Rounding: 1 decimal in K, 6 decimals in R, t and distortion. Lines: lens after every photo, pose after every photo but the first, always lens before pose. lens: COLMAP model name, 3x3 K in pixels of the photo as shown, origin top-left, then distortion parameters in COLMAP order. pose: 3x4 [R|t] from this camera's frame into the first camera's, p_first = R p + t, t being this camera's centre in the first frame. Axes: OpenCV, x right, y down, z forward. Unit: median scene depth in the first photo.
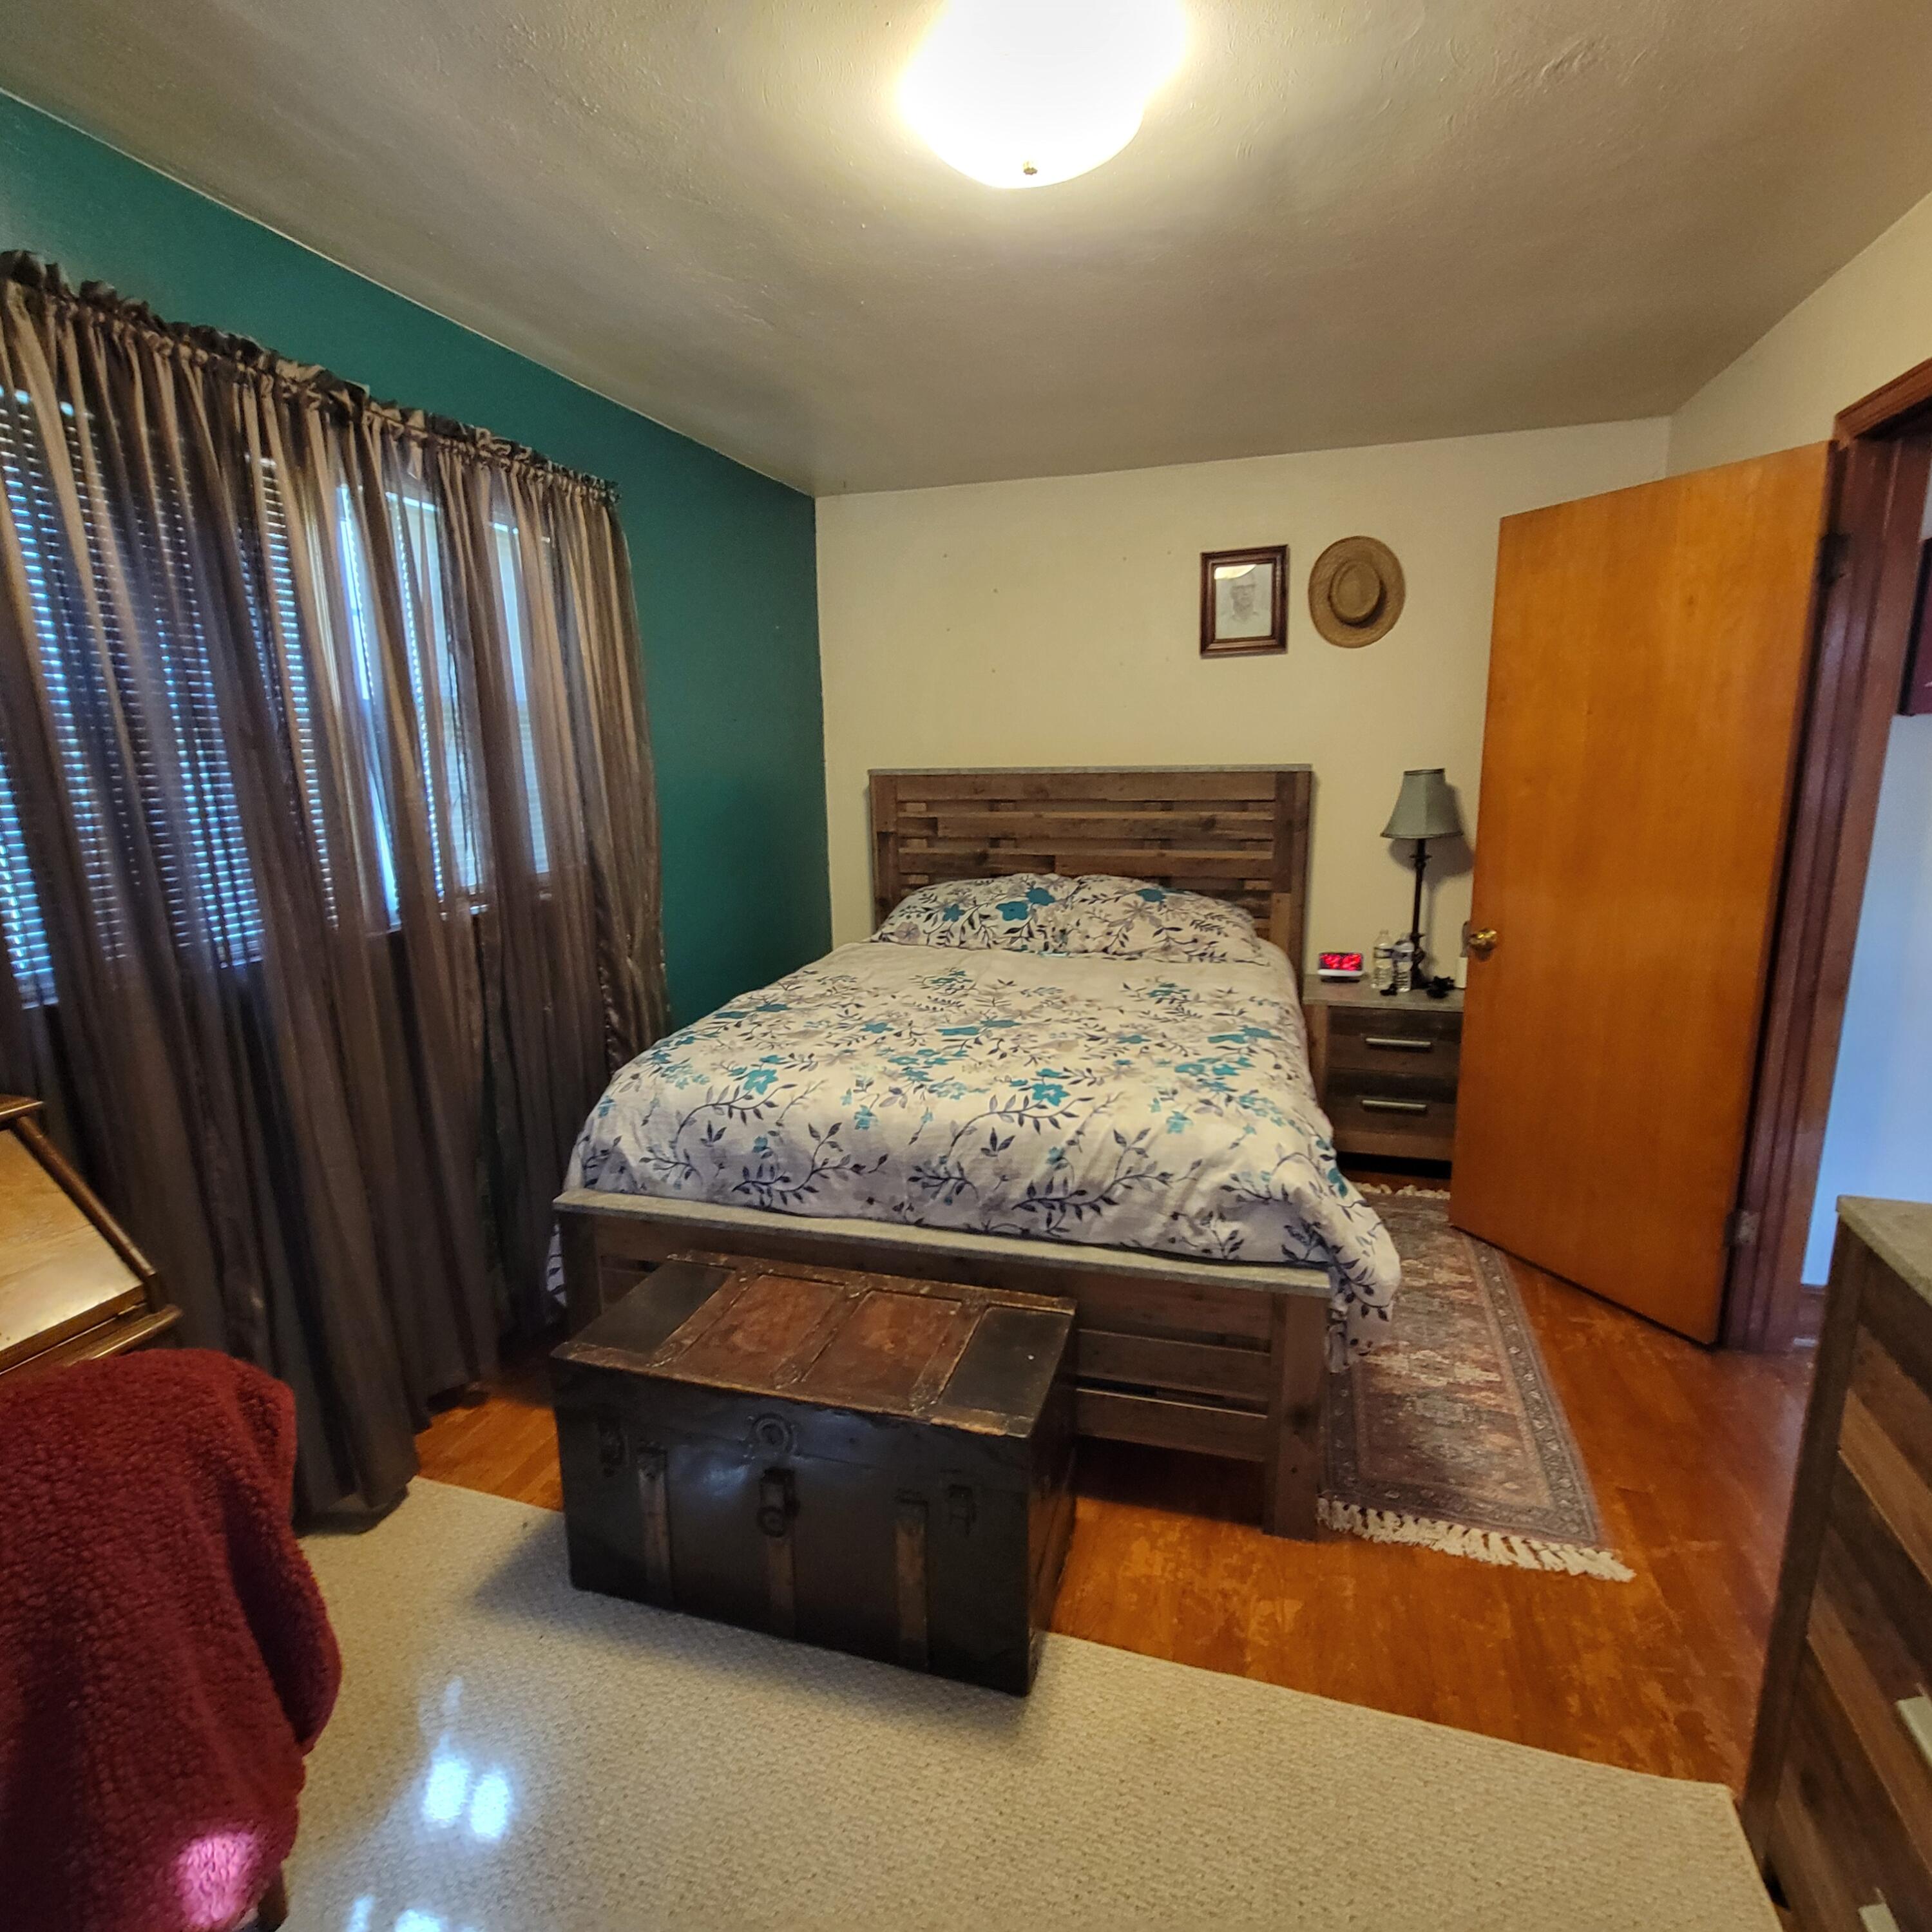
lens RADIAL K [[1054.5, 0, 966.0], [0, 1054.5, 966.0], [0, 0, 1]] dist [-0.000726, -0.000287]
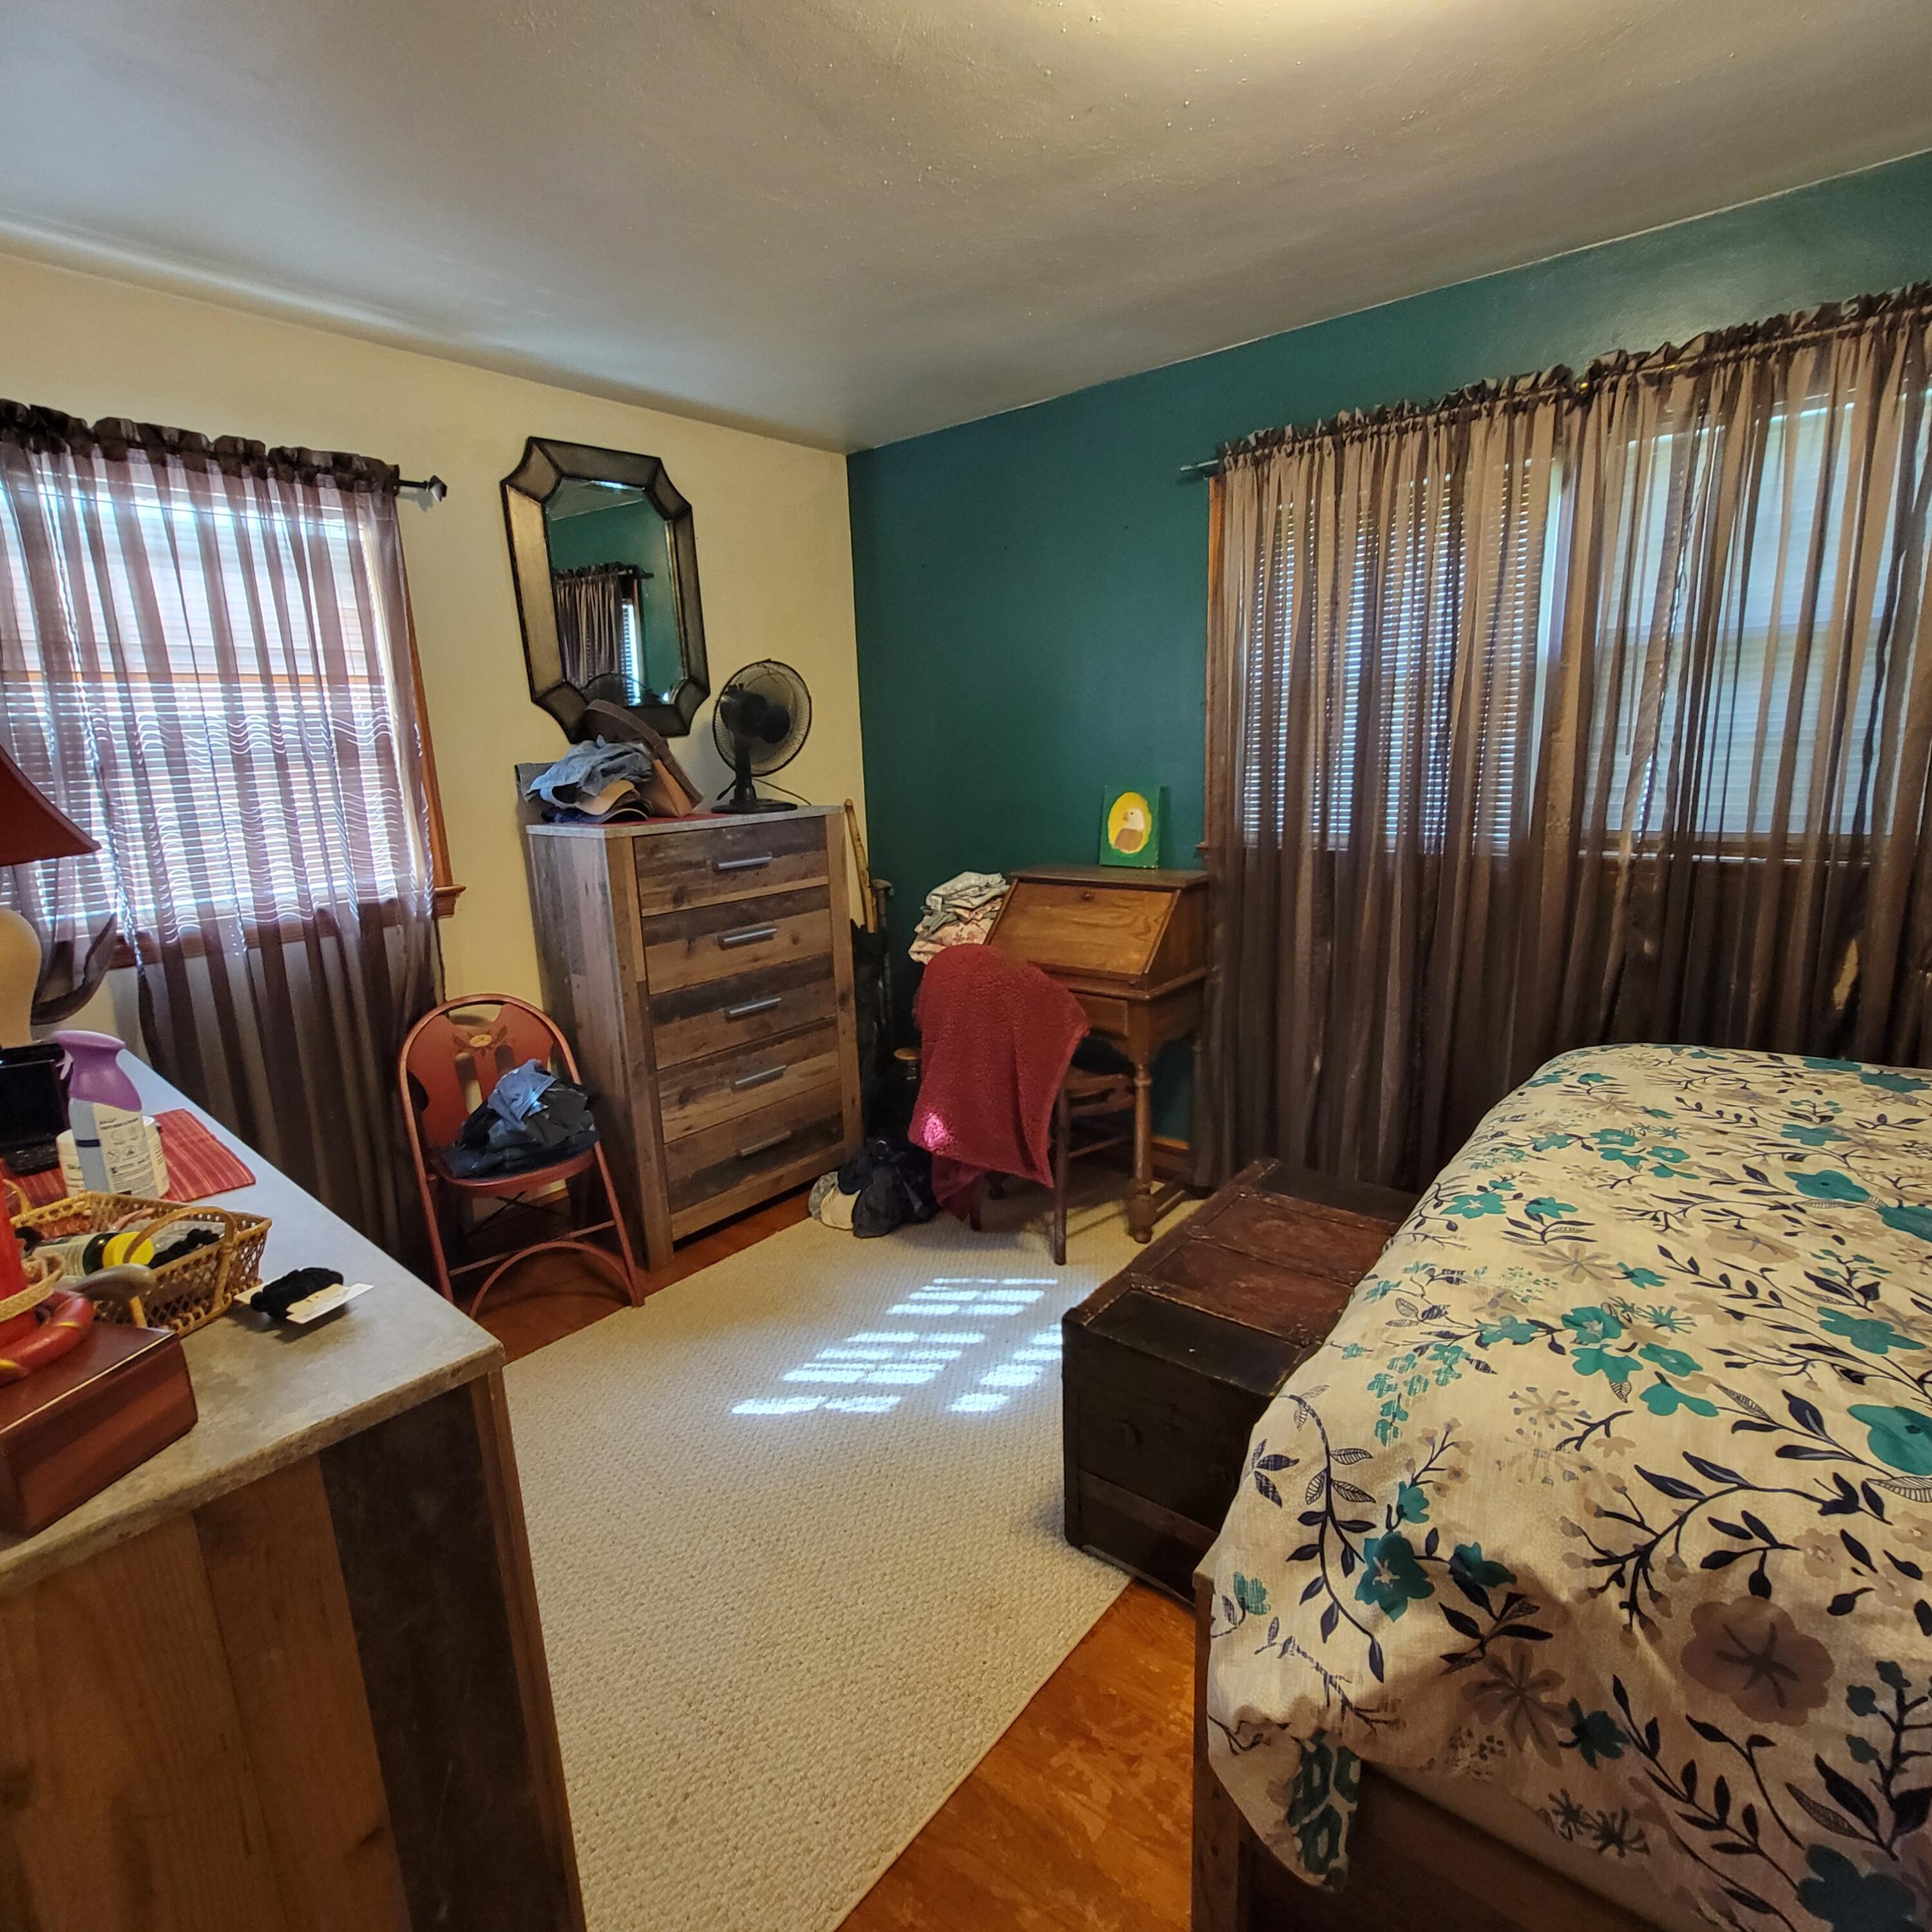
lens RADIAL K [[1054.5, 0, 966.0], [0, 1054.5, 966.0], [0, 0, 1]] dist [-0.000726, -0.000287]
pose [[-0.363739, 0.233068, -0.901872, 0.709765], [-0.142379, 0.942905, 0.301096, -0.169419], [0.920555, 0.237928, -0.309787, 0.787913]]
